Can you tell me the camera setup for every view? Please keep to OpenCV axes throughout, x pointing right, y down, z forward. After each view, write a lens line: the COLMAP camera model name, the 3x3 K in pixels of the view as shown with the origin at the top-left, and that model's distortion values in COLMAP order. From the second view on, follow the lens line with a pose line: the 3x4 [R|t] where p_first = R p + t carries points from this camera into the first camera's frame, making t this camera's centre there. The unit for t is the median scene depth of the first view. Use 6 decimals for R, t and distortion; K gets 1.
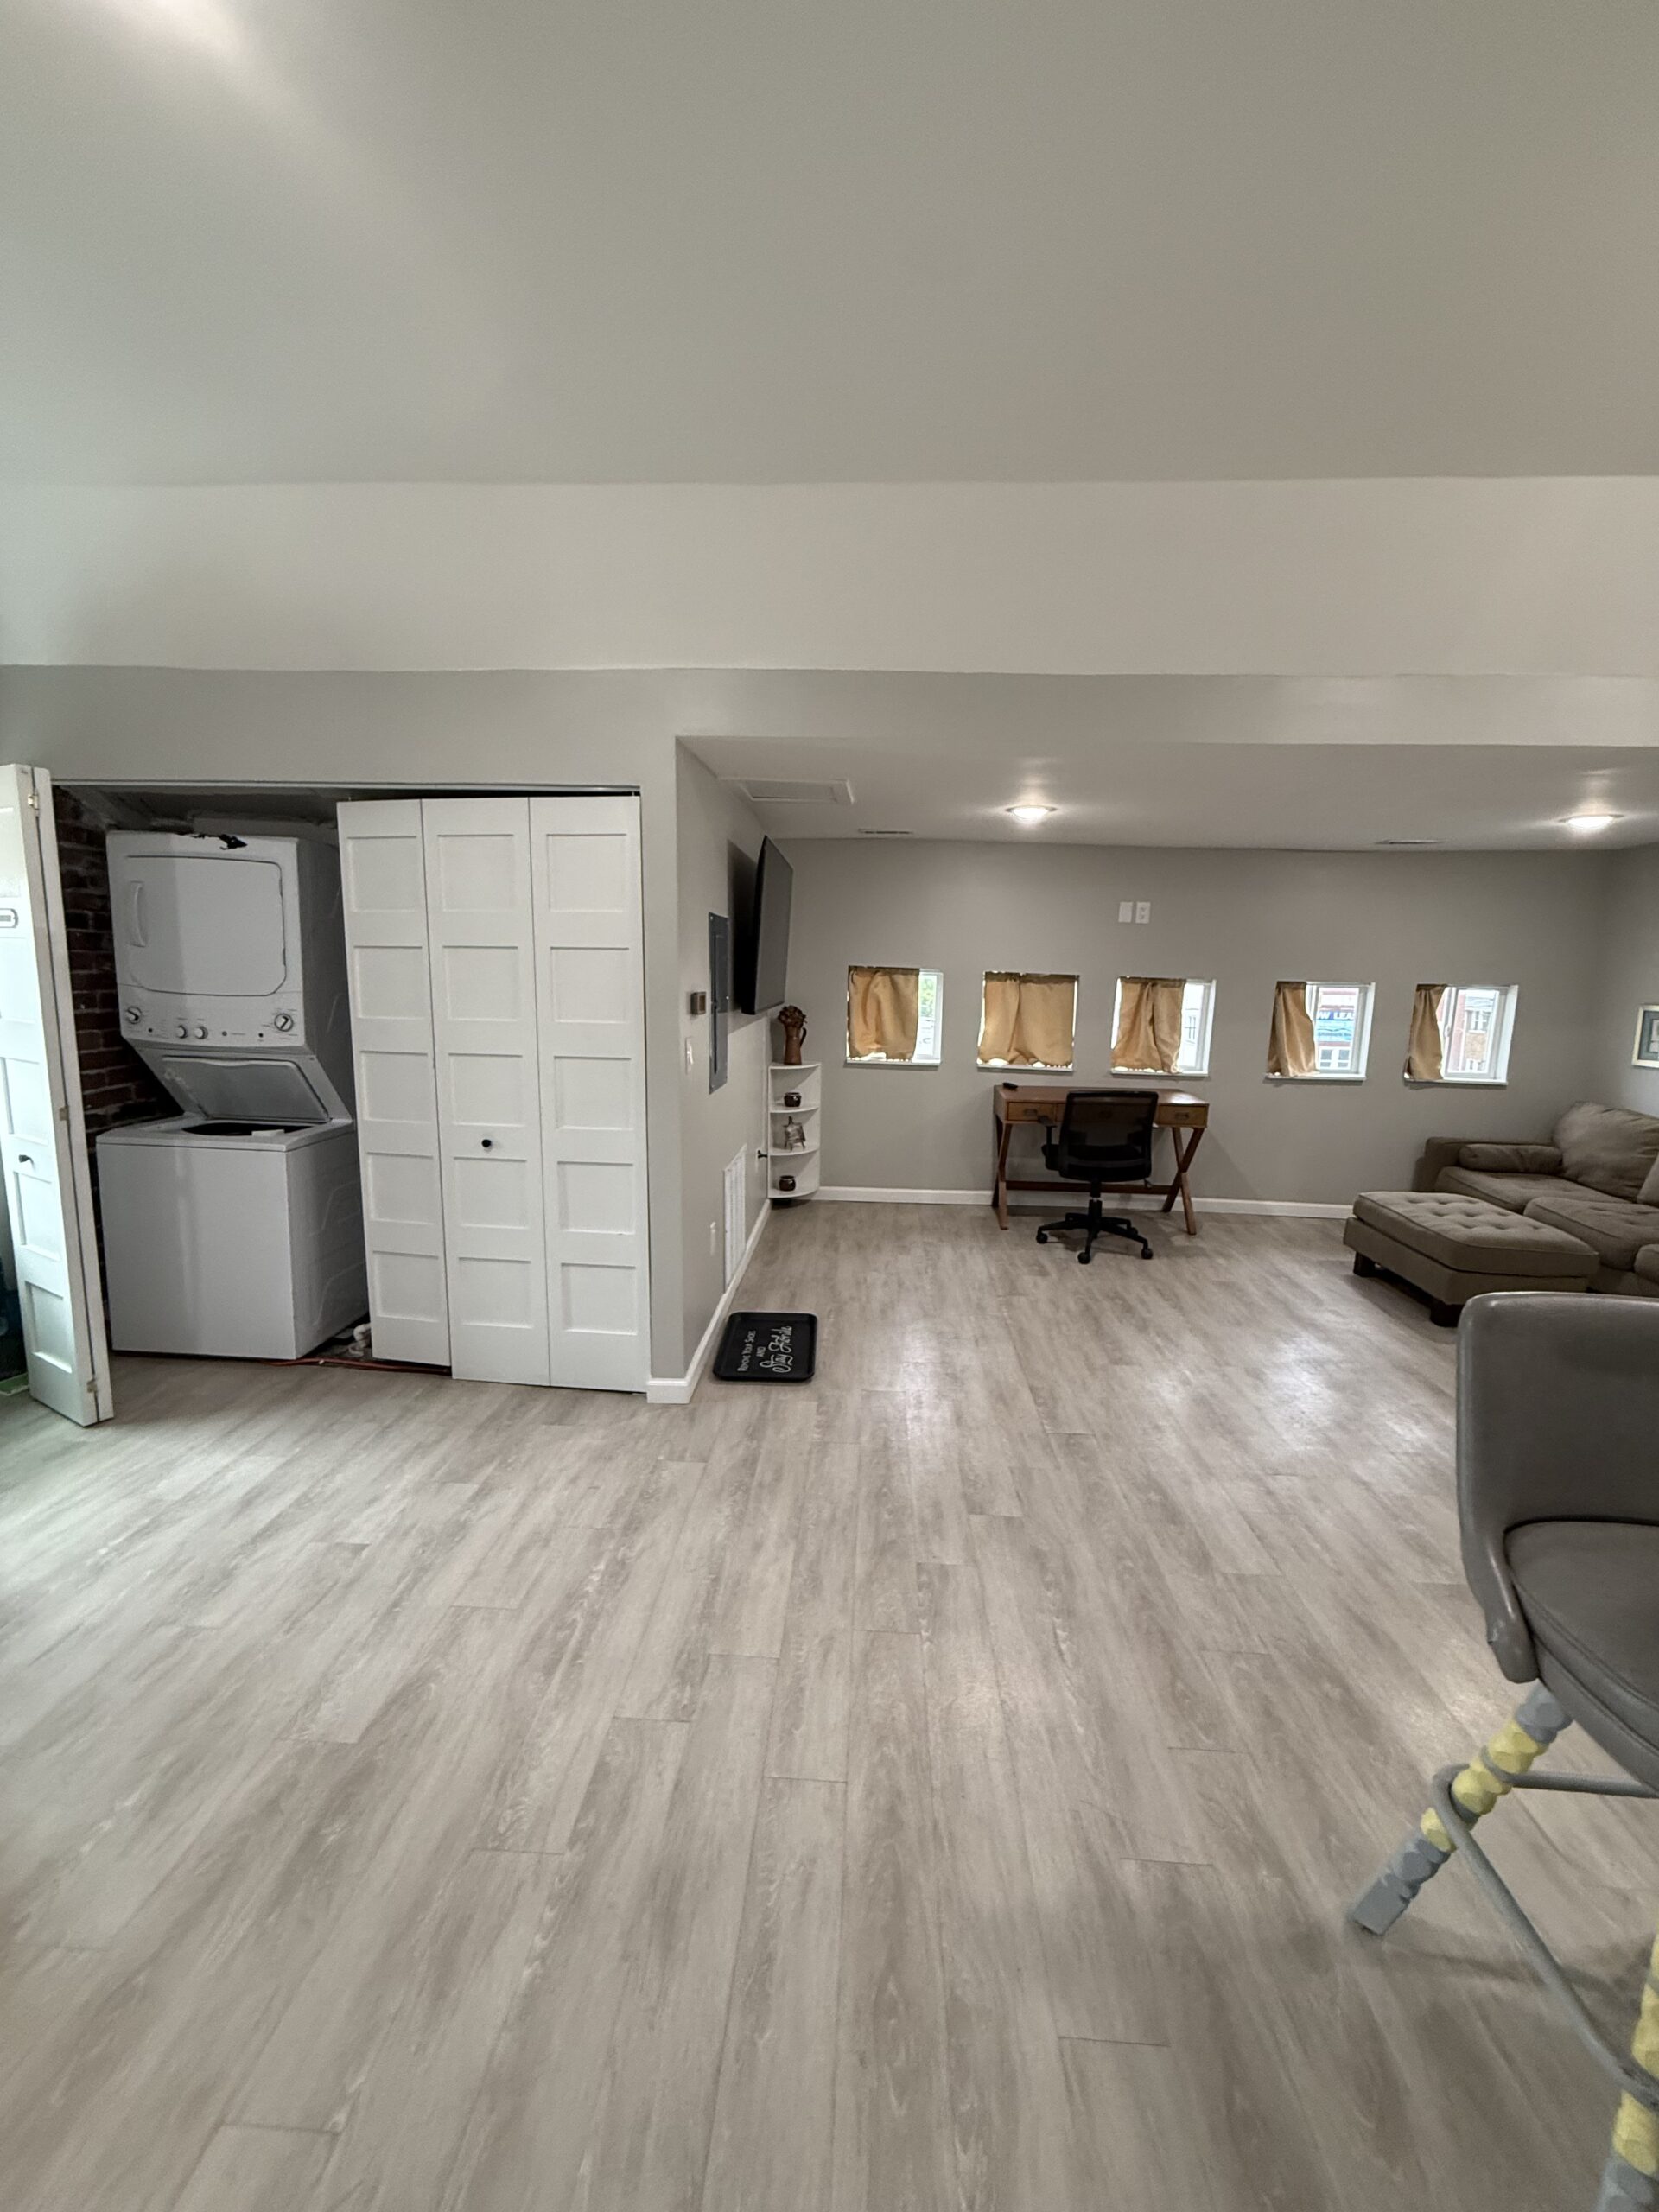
lens RADIAL K [[879.5, 0, 834.7], [0, 879.5, 1103.3], [0, 0, 1]] dist [-0.000500, 0.000168]
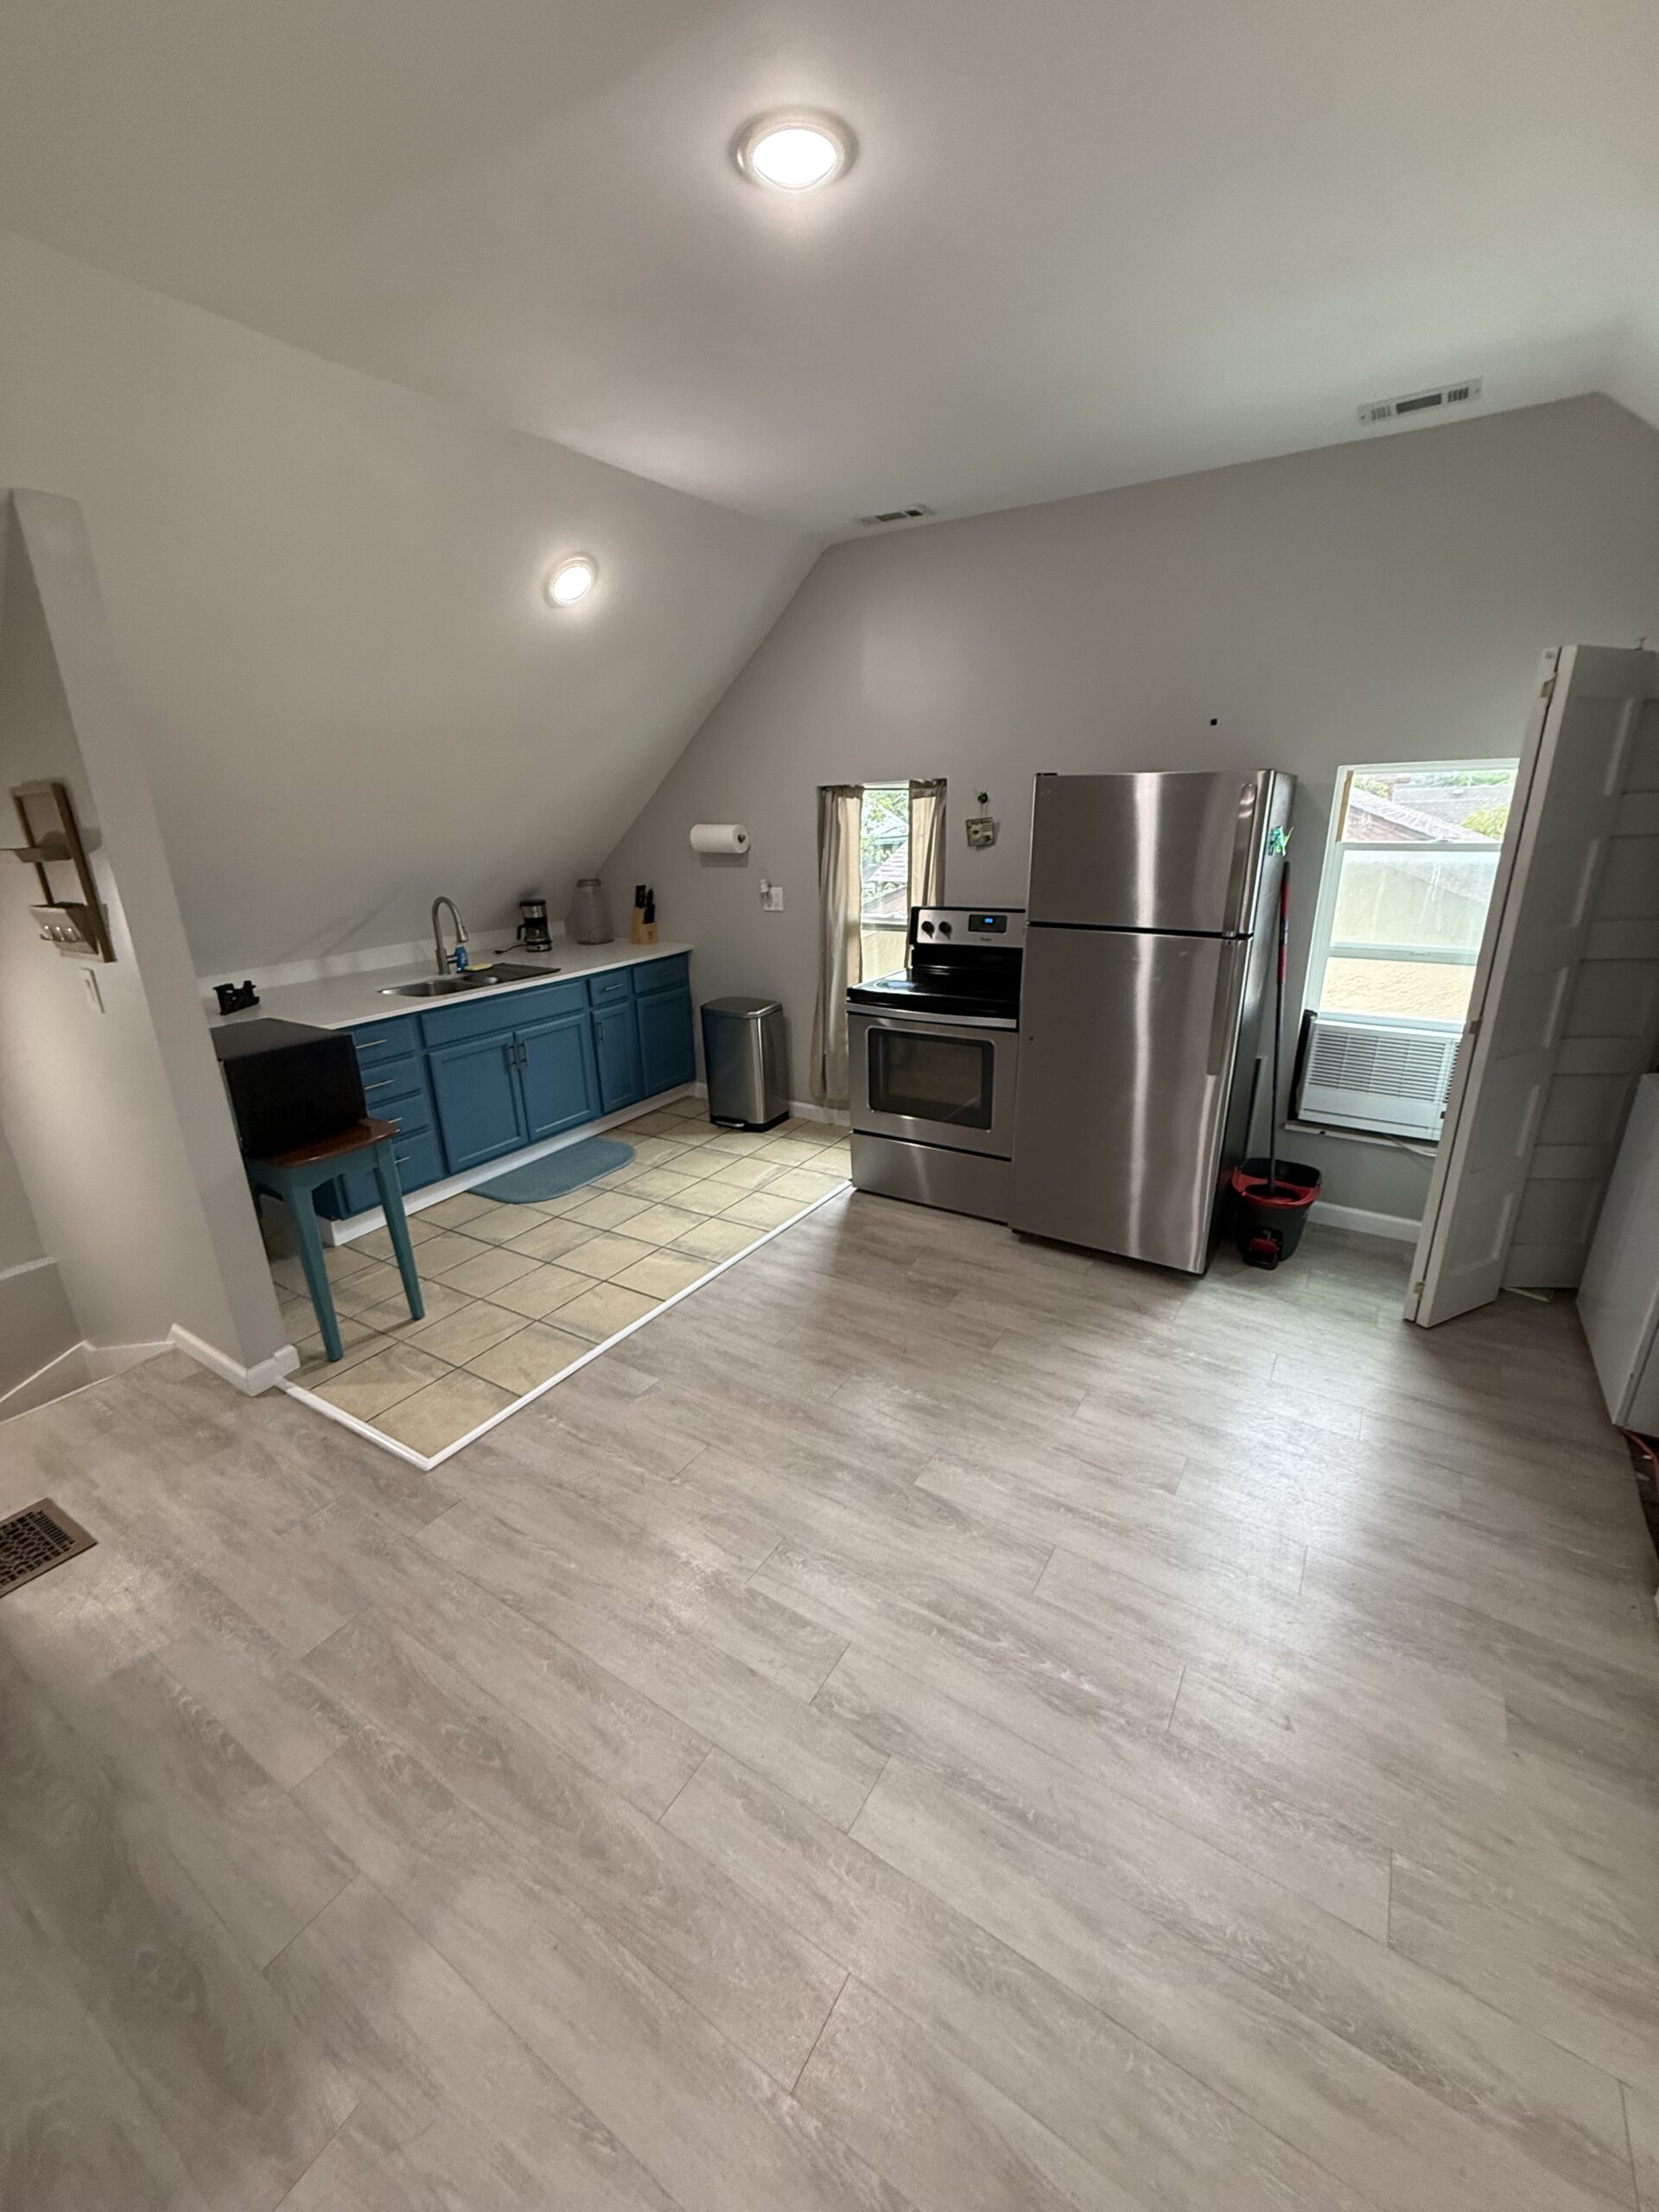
lens RADIAL K [[879.5, 0, 836.3], [0, 879.5, 1101.2], [0, 0, 1]] dist [-0.000500, 0.000168]
pose [[-0.488660, 0.267568, -0.830433, 0.247996], [-0.117087, 0.923092, 0.366322, -0.154041], [0.864582, 0.276240, -0.419749, 0.677134]]
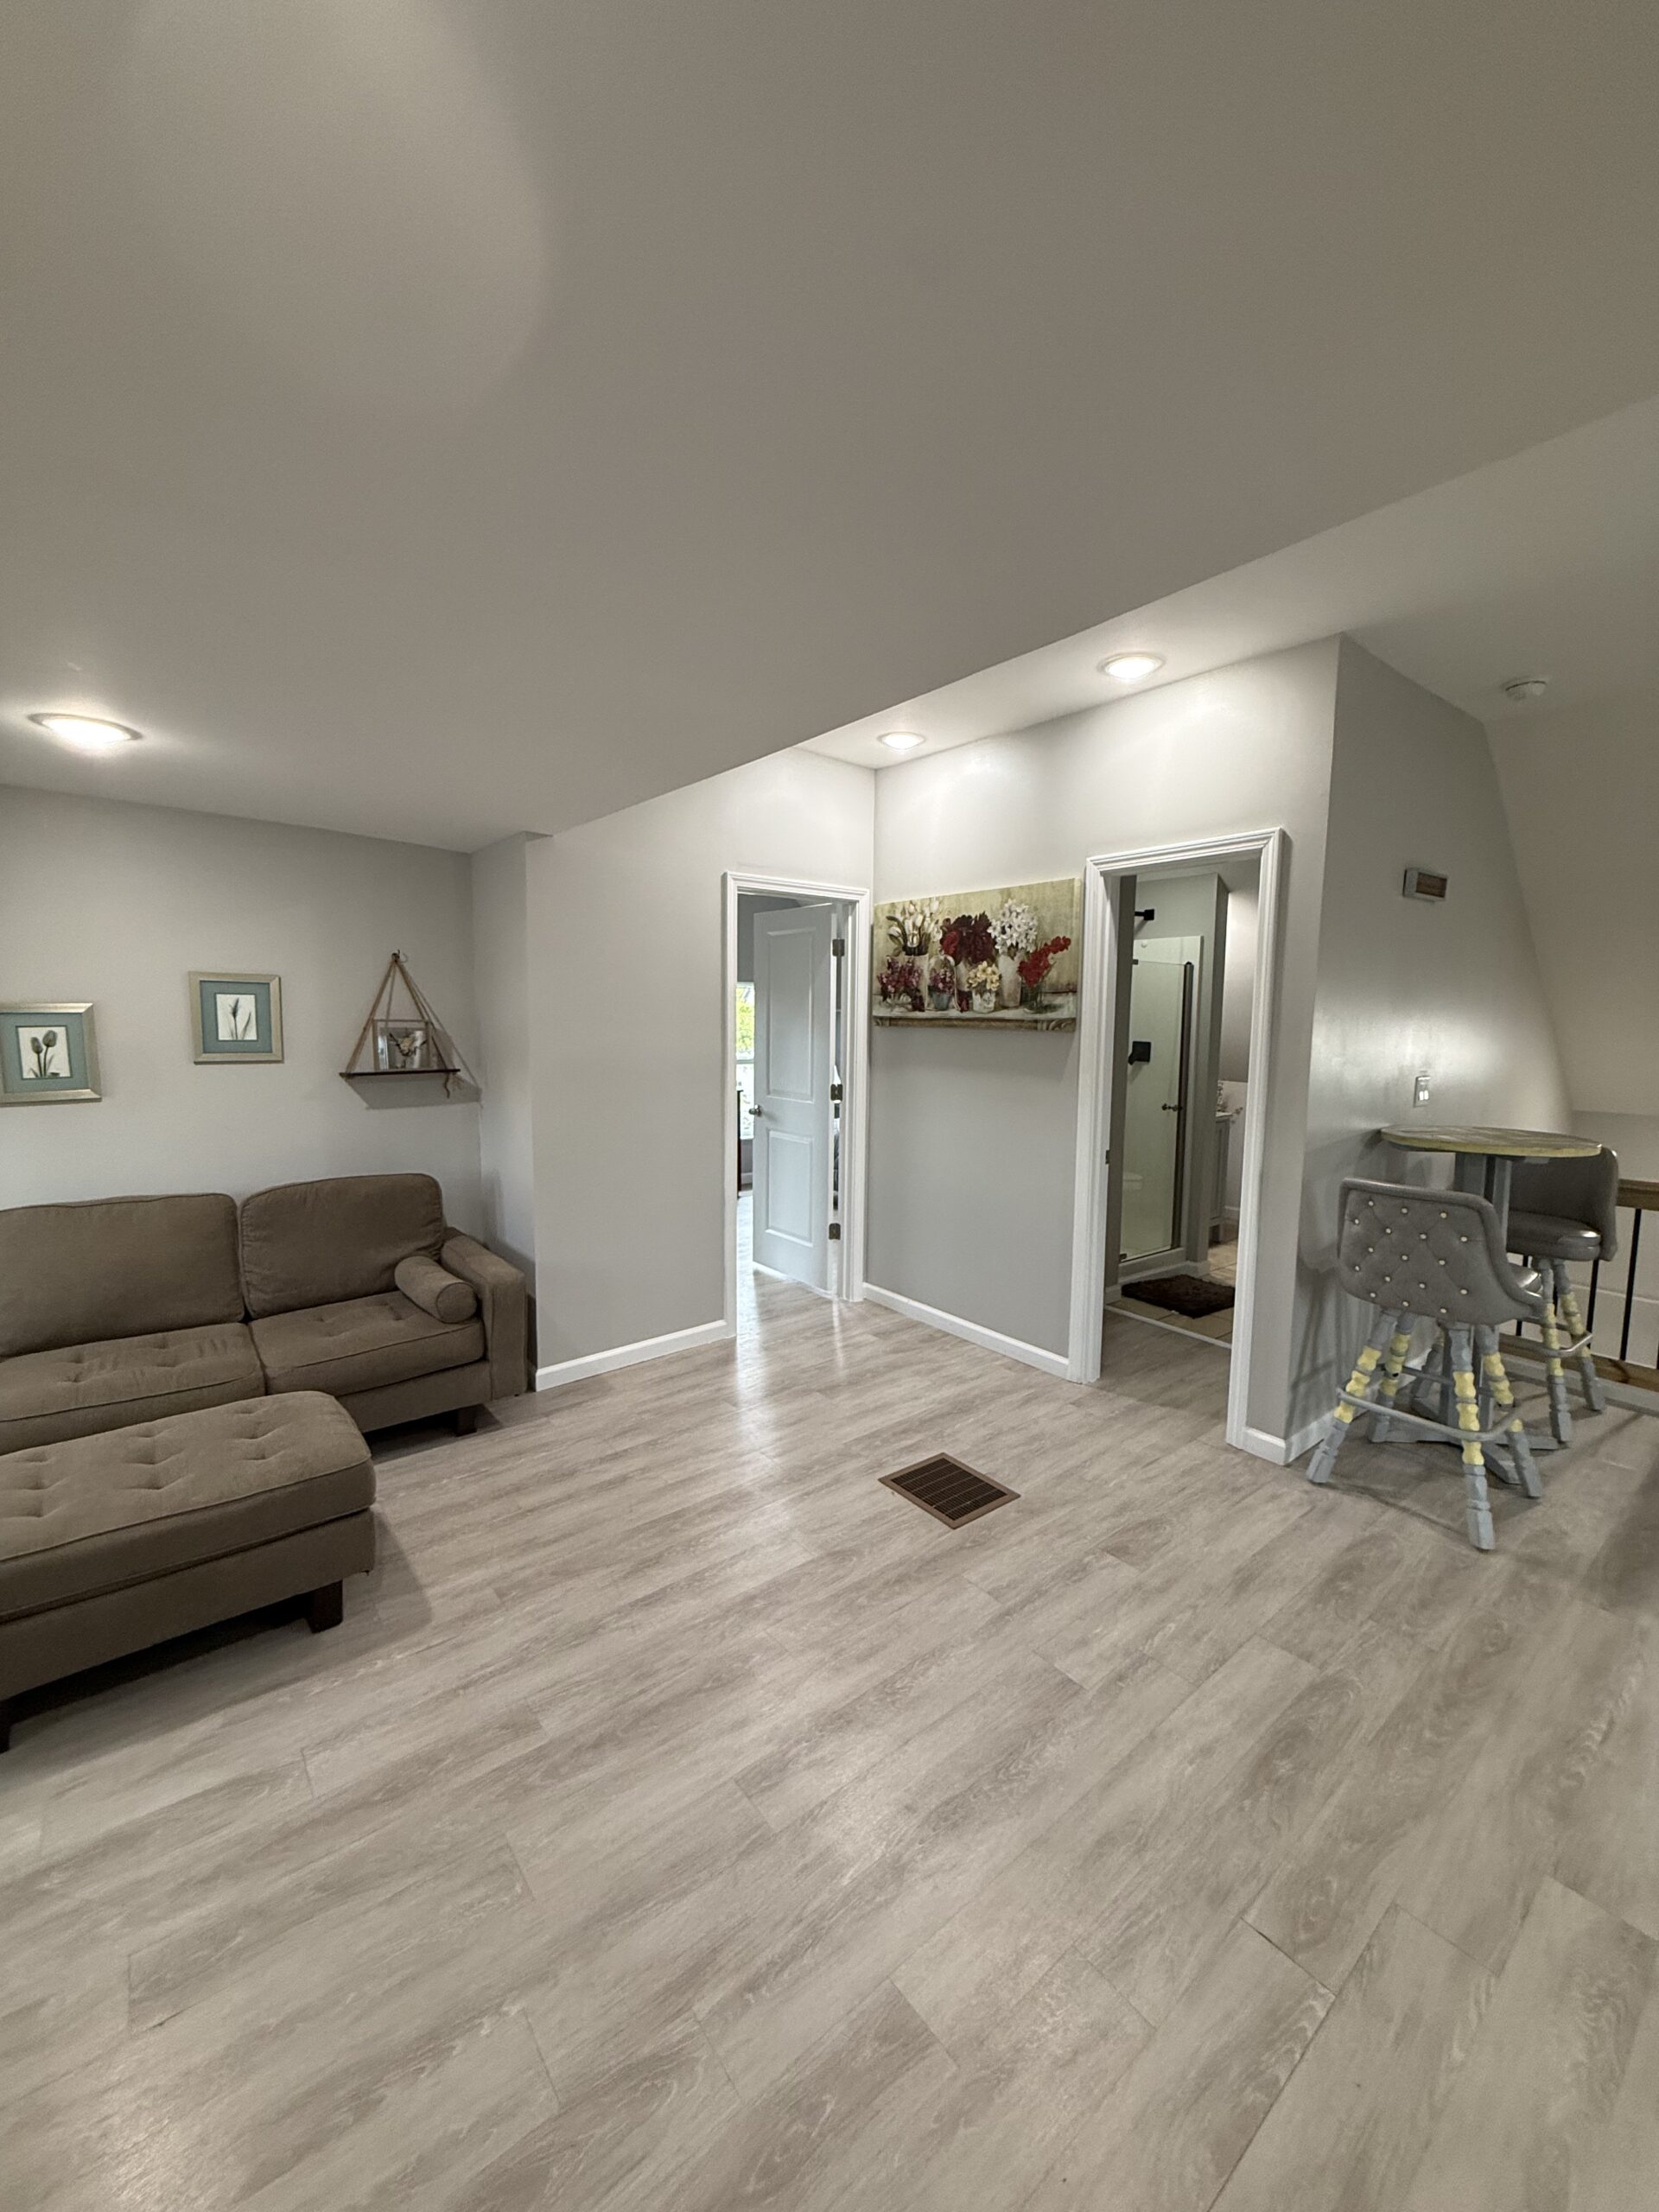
lens RADIAL K [[879.5, 0, 834.9], [0, 879.5, 1103.1], [0, 0, 1]] dist [-0.000500, 0.000168]
pose [[-0.666450, -0.103514, 0.738329, 0.110014], [0.086801, 0.972807, 0.214738, -0.204383], [-0.740479, 0.207200, -0.639342, 1.289944]]
